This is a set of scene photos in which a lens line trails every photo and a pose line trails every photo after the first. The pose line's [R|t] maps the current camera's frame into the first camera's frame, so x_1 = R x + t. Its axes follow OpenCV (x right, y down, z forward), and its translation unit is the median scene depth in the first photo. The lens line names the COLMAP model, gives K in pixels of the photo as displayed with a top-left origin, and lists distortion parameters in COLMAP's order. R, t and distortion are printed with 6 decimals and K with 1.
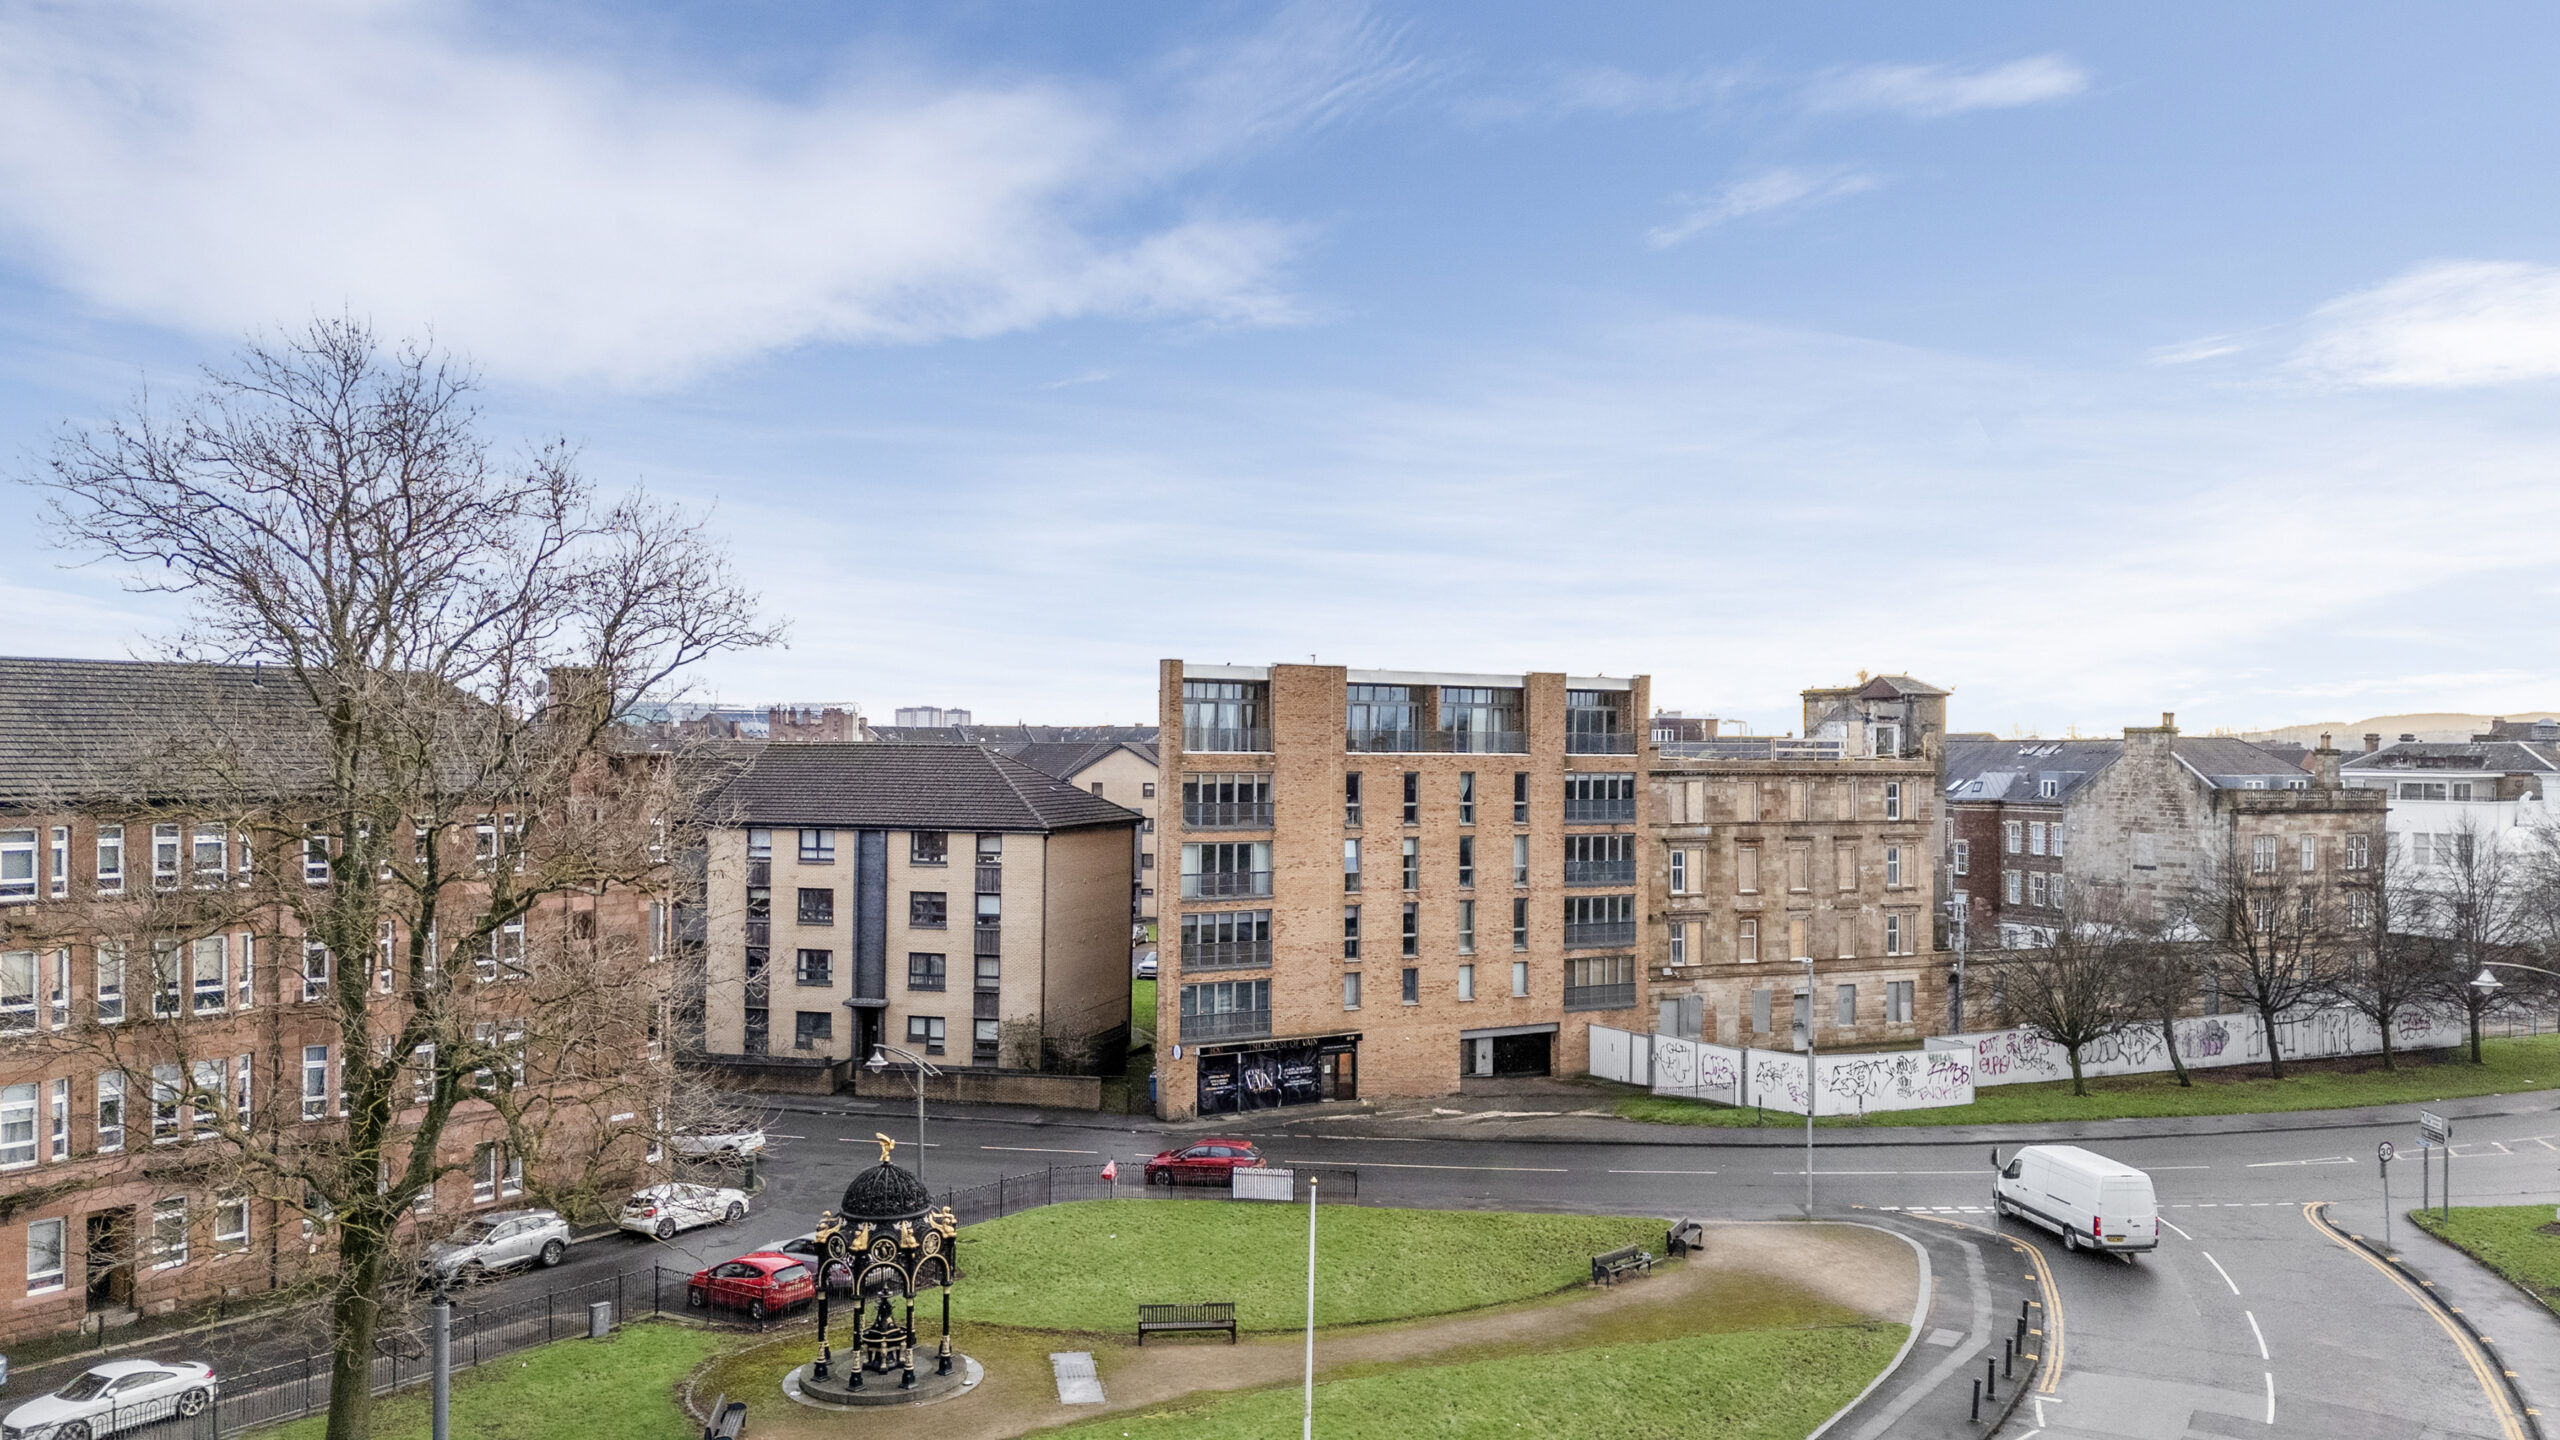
lens RADIAL K [[1973.4, 0, 1279.8], [0, 1973.4, 790.4], [0, 0, 1]] dist [0.030409, -0.002228]
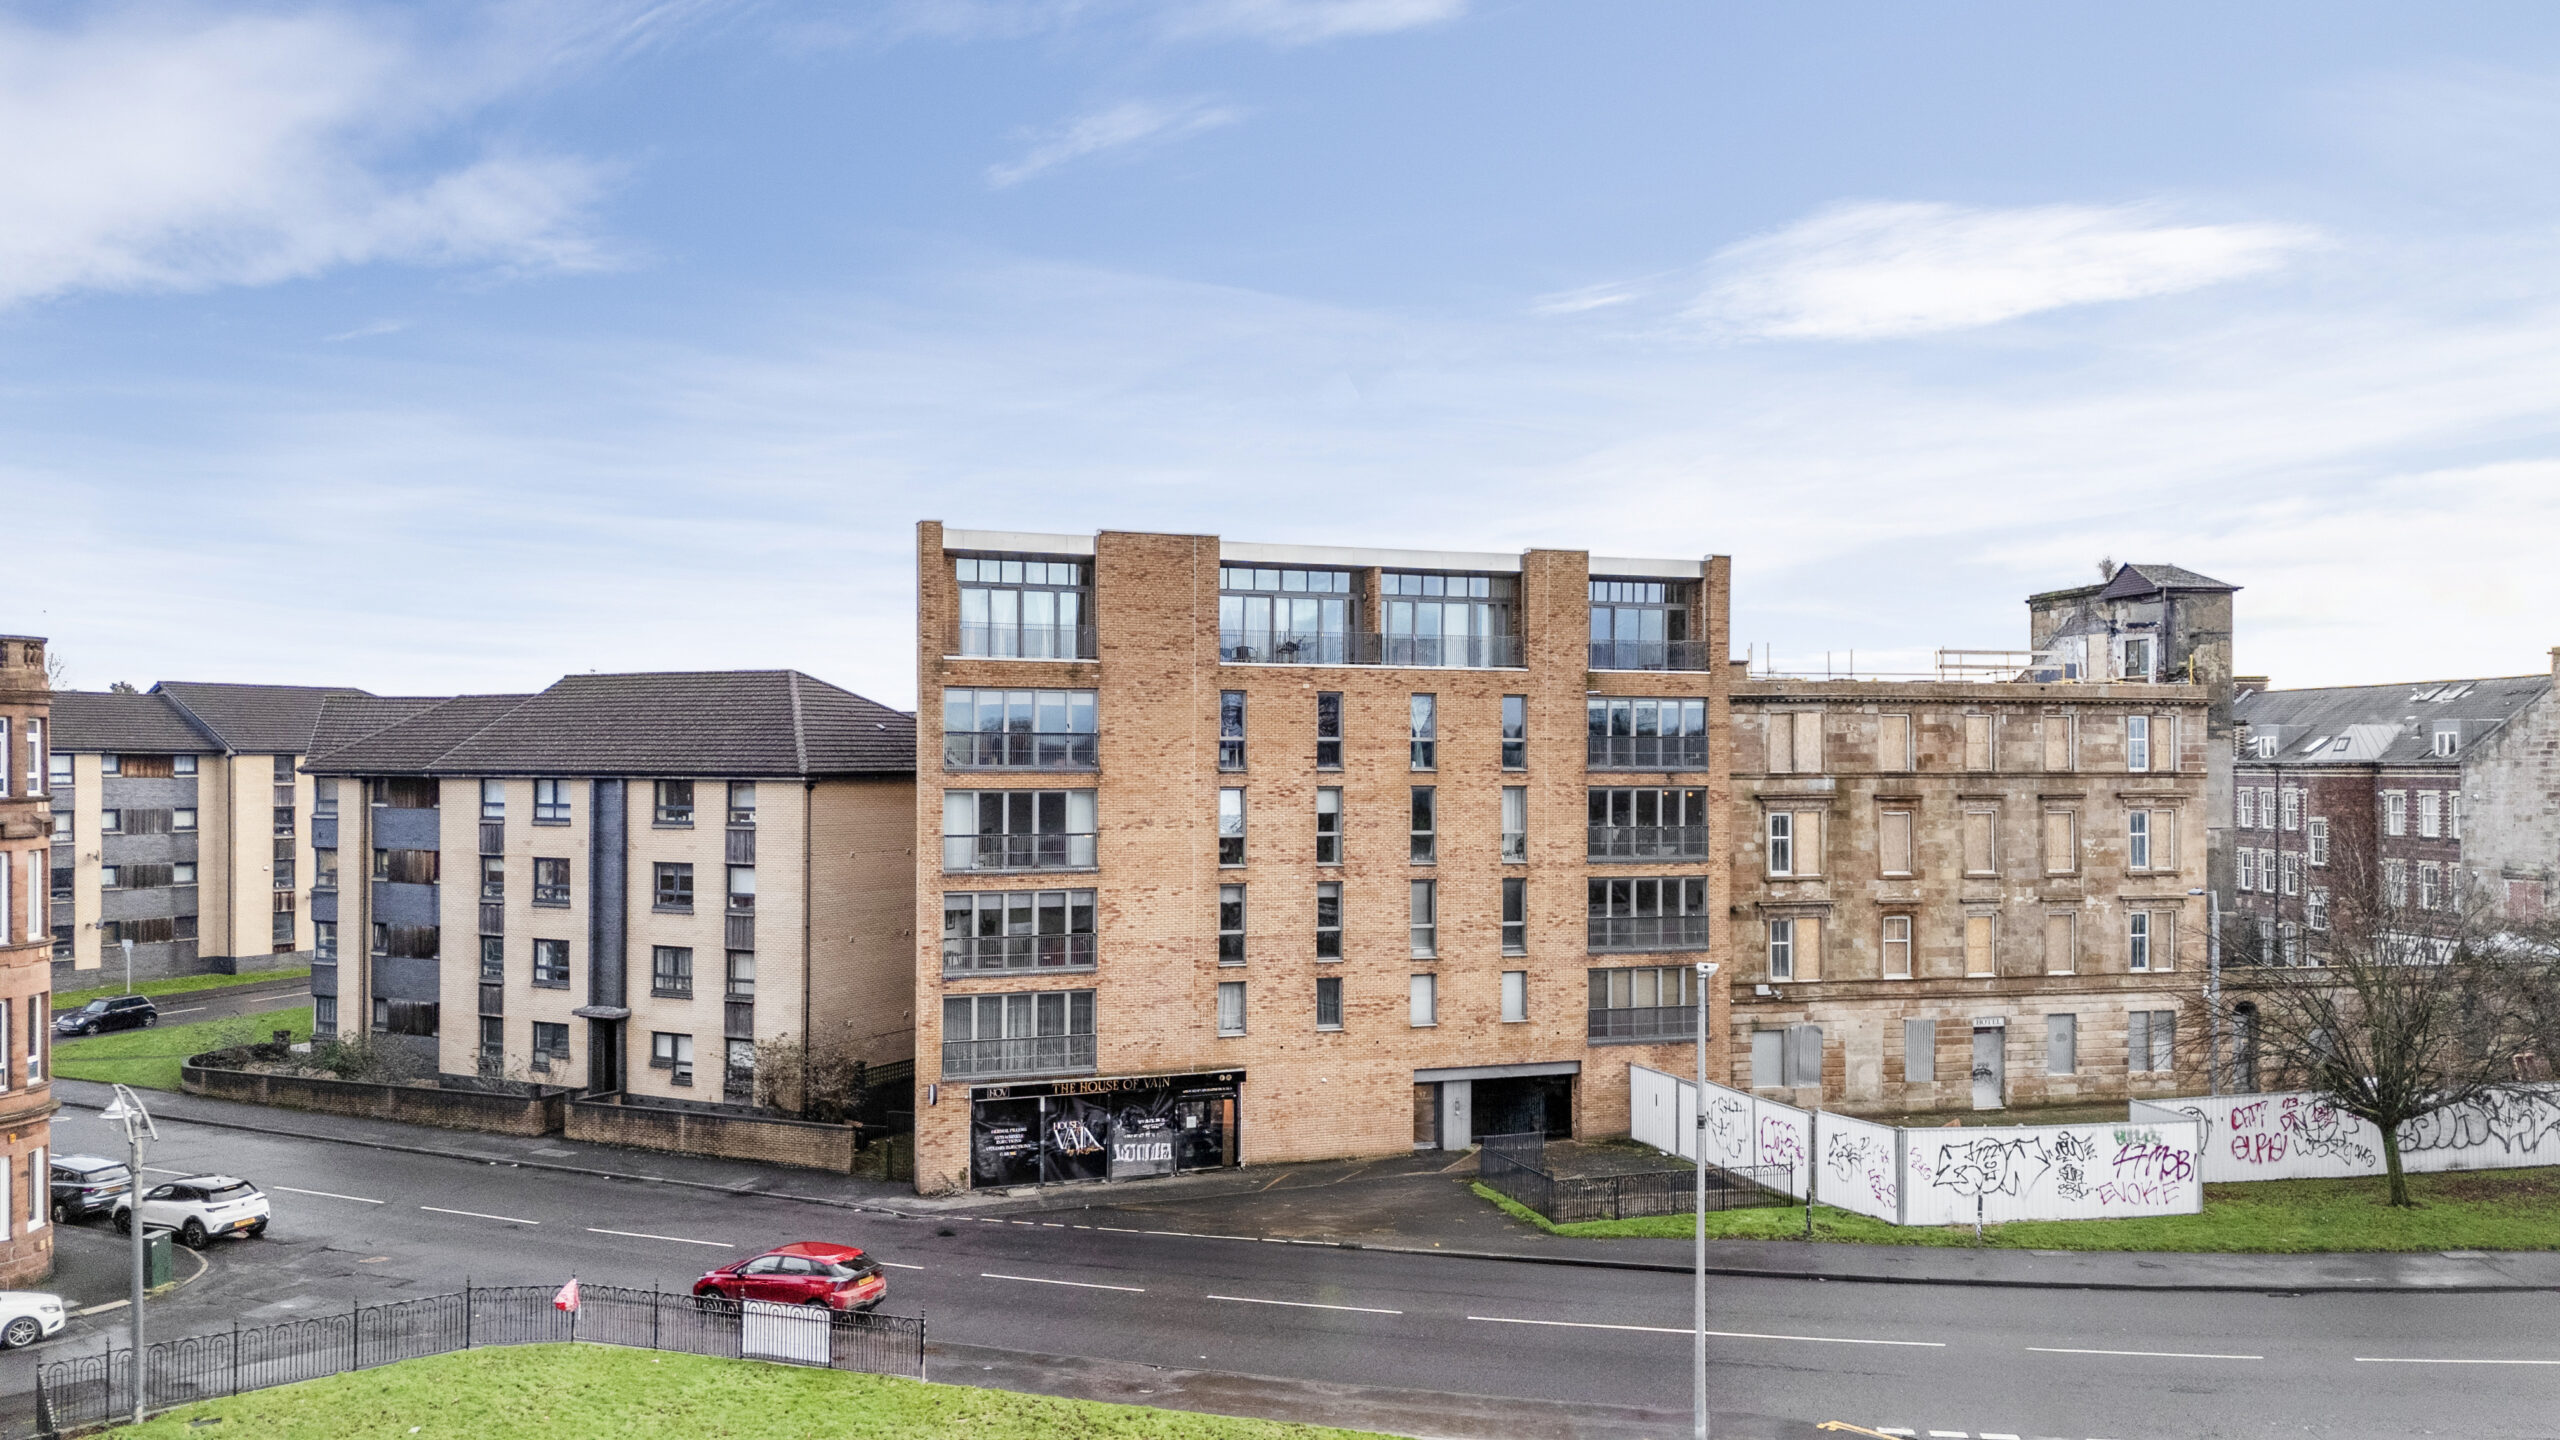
lens RADIAL K [[1973.4, 0, 1279.8], [0, 1973.4, 790.4], [0, 0, 1]] dist [0.030409, -0.002228]
pose [[0.978524, -0.003063, -0.206108, 0.189074], [0.001949, 0.999982, -0.005605, 0.028537], [0.206122, 0.005083, 0.978513, 0.321611]]
